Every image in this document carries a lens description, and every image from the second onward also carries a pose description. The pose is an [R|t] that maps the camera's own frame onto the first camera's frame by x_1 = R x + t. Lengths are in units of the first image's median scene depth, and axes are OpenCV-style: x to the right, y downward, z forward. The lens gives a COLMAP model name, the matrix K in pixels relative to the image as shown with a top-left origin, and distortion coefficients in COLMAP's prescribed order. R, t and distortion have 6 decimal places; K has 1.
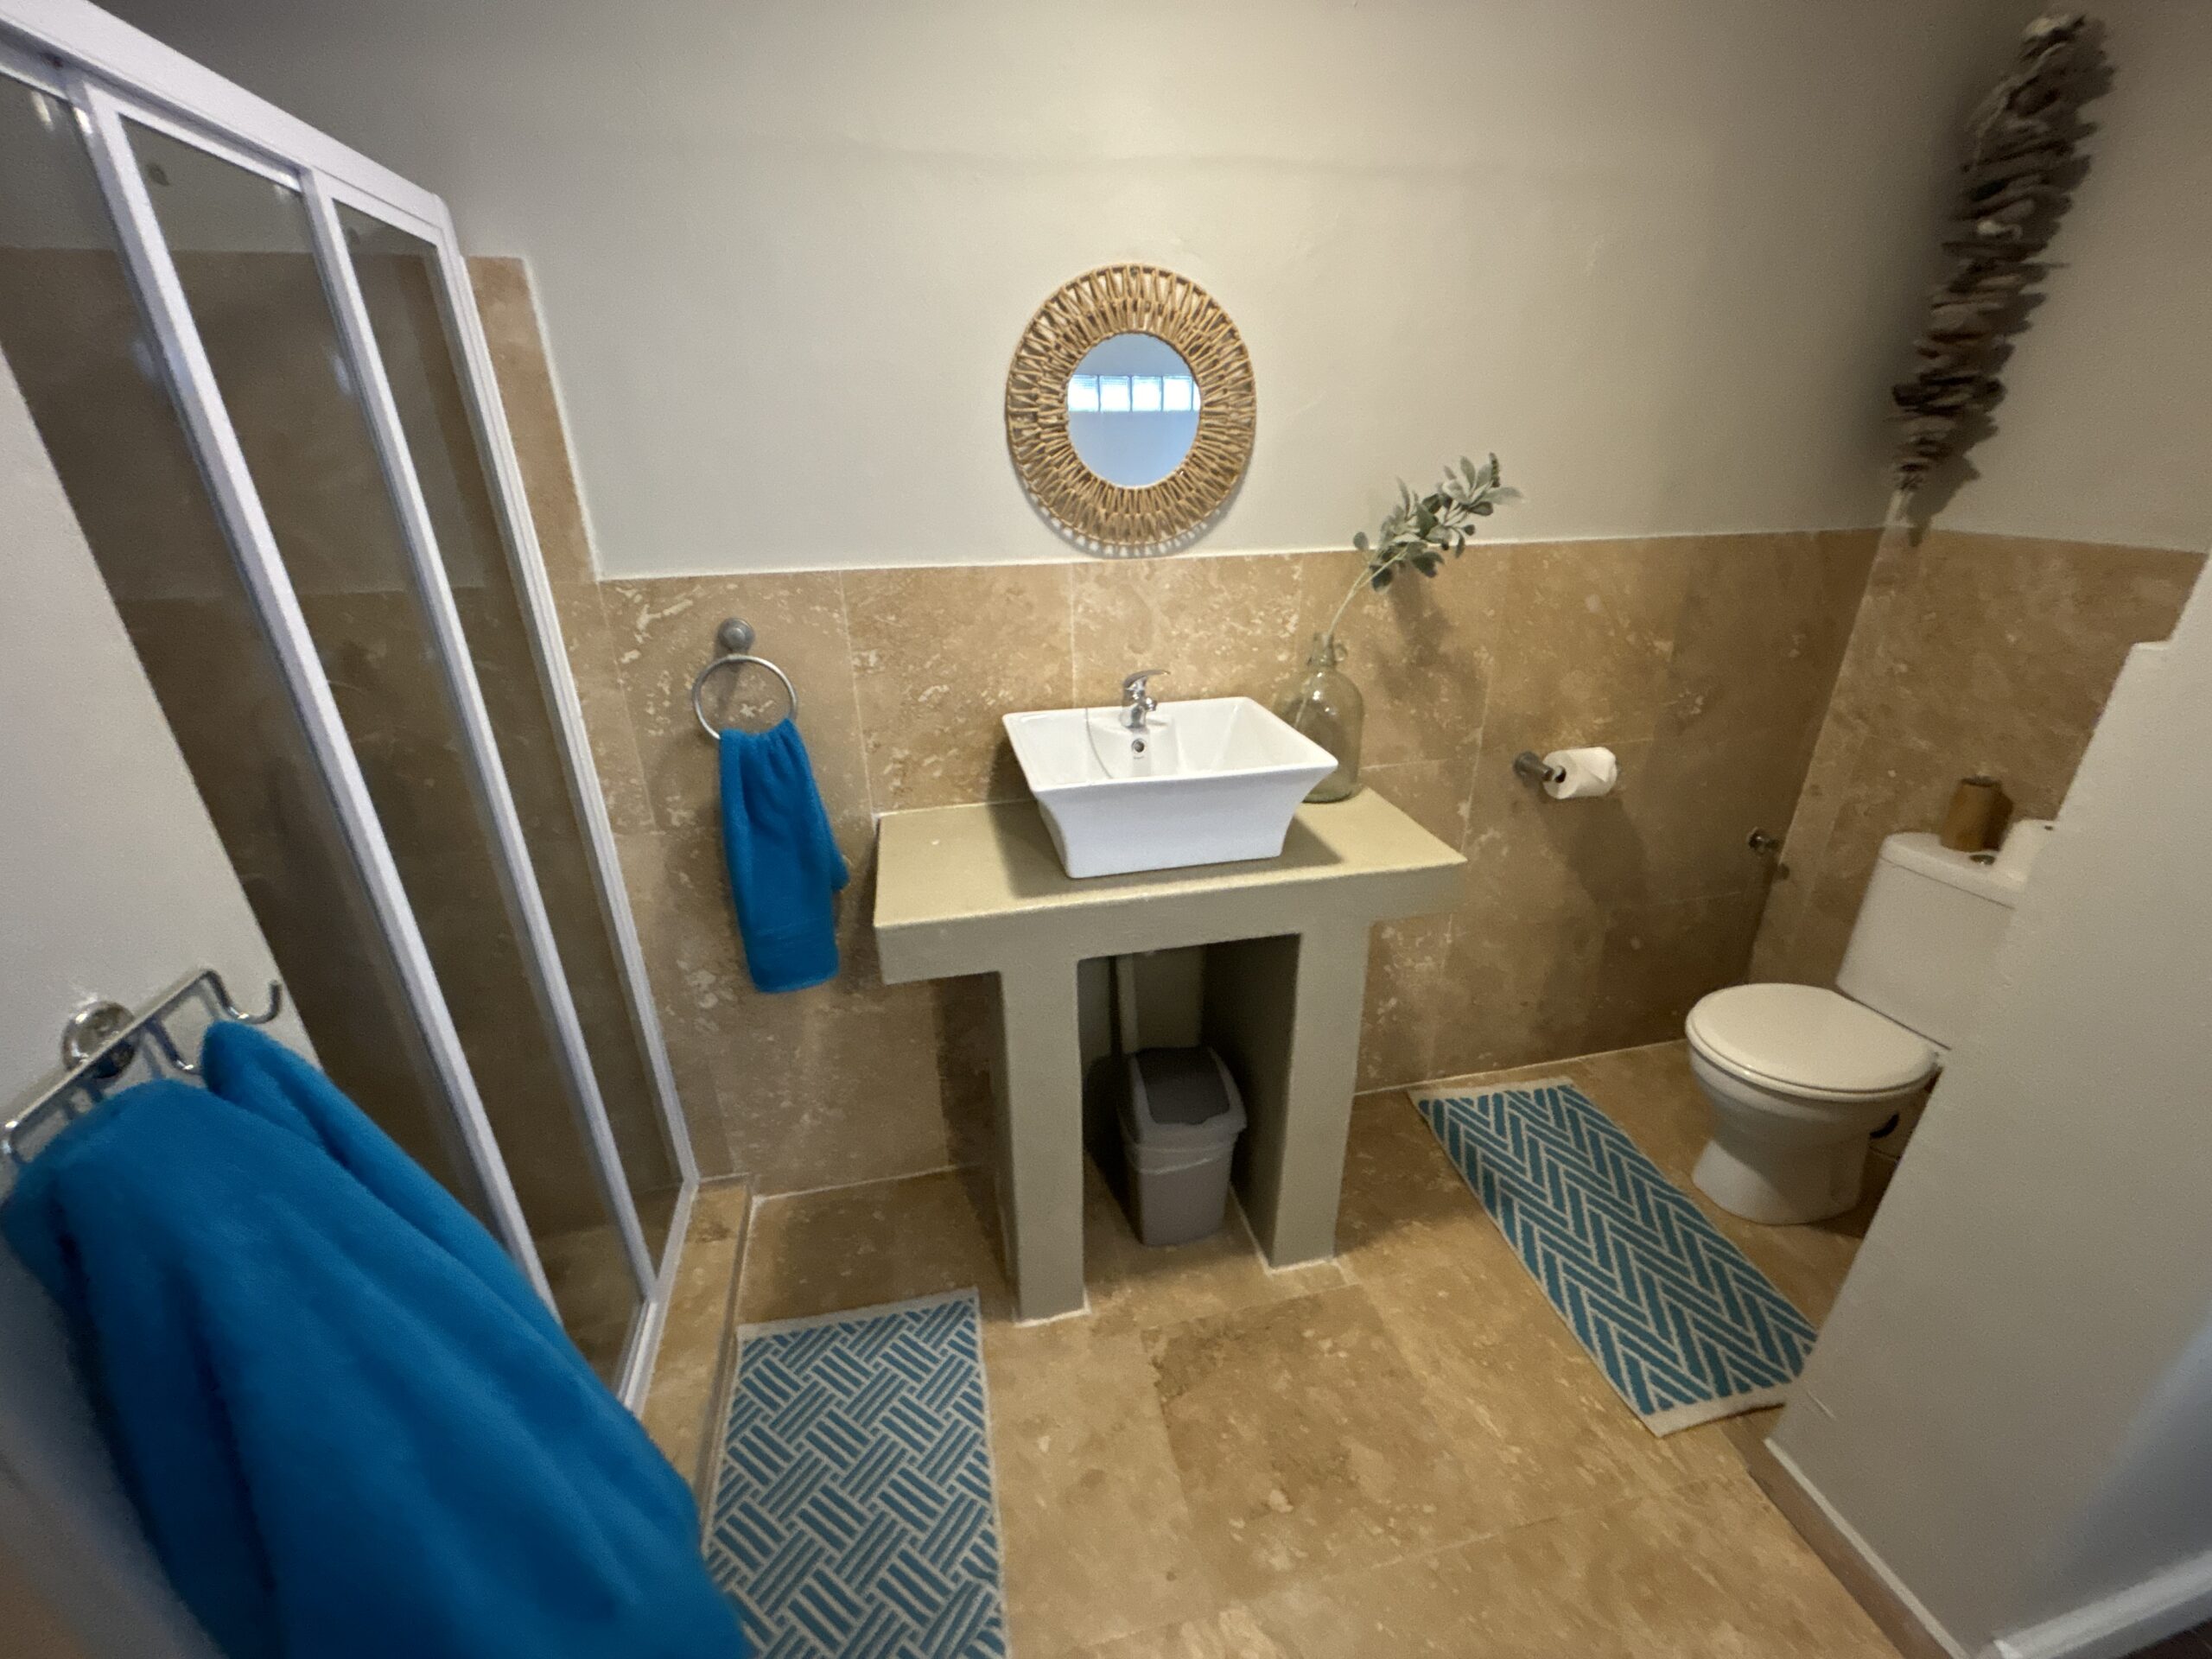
lens RADIAL K [[889.4, 0, 1095.4], [0, 889.4, 811.9], [0, 0, 1]] dist [0.003372, -0.000464]
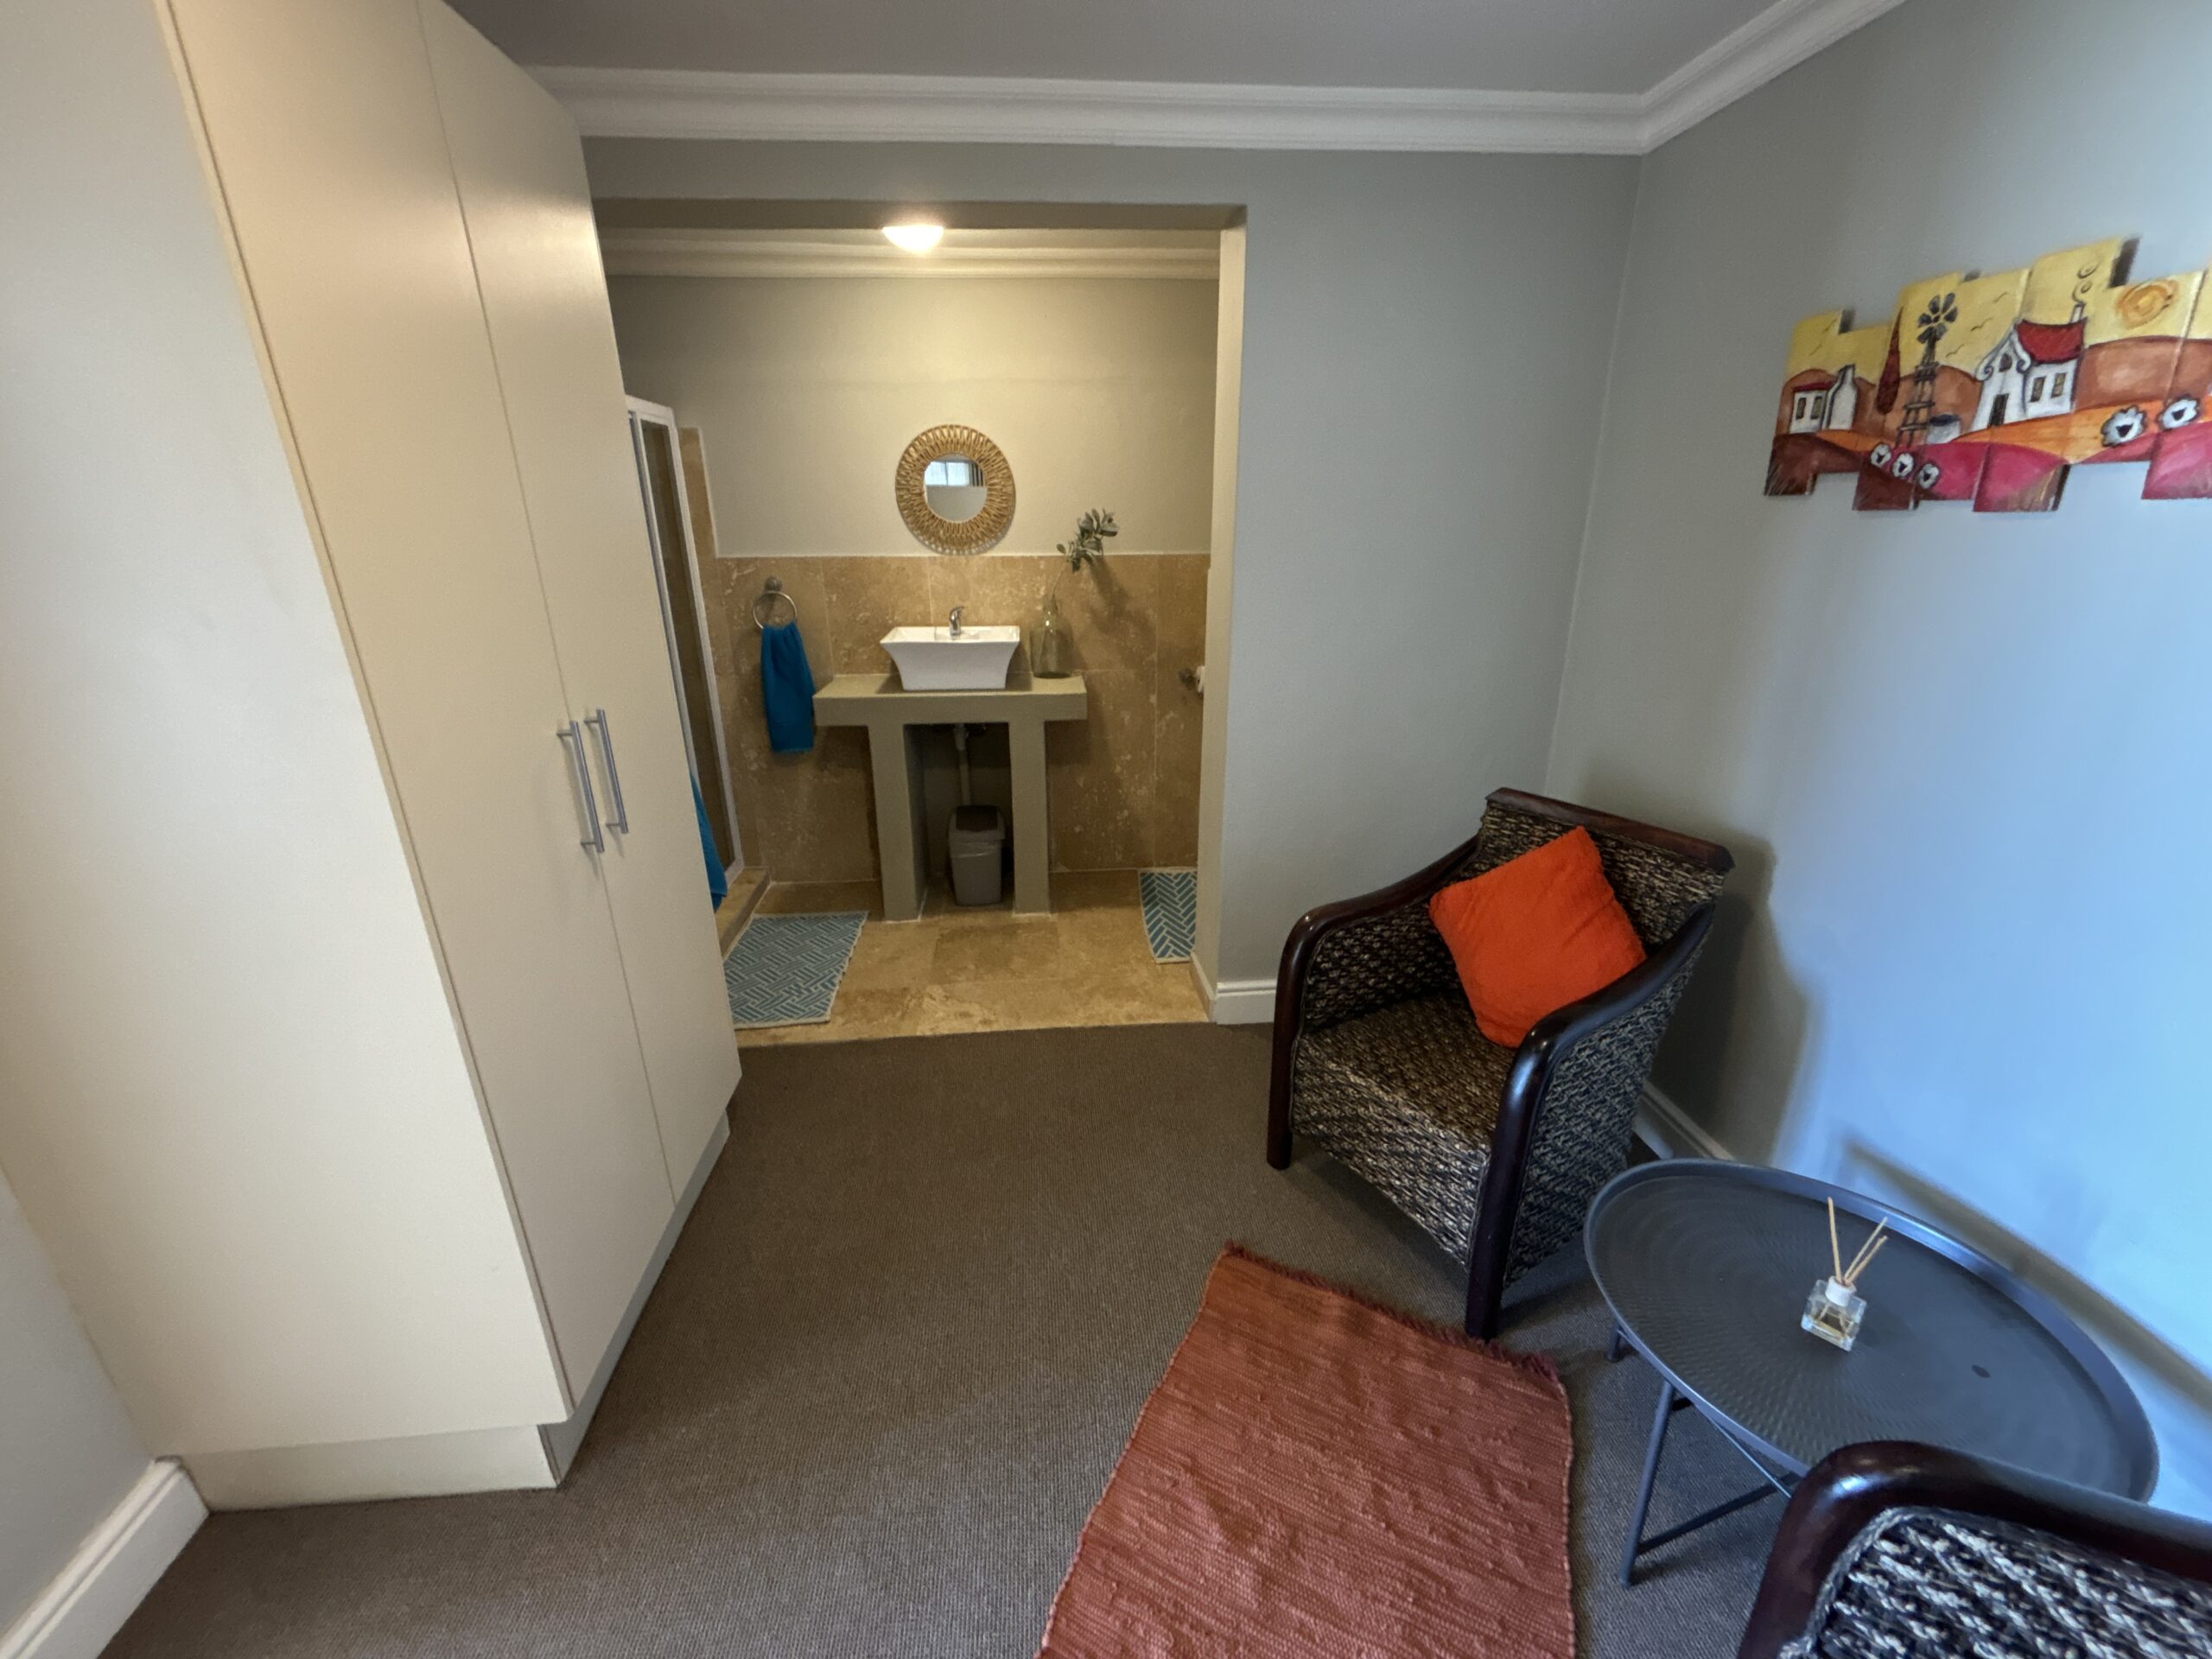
lens RADIAL K [[889.4, 0, 1102.7], [0, 889.4, 826.2], [0, 0, 1]] dist [0.003372, -0.000464]
pose [[0.992616, 0.047797, -0.111484, 0.640969], [-0.054928, 0.996576, -0.061794, 0.461532], [0.108149, 0.067462, 0.991843, -1.003726]]
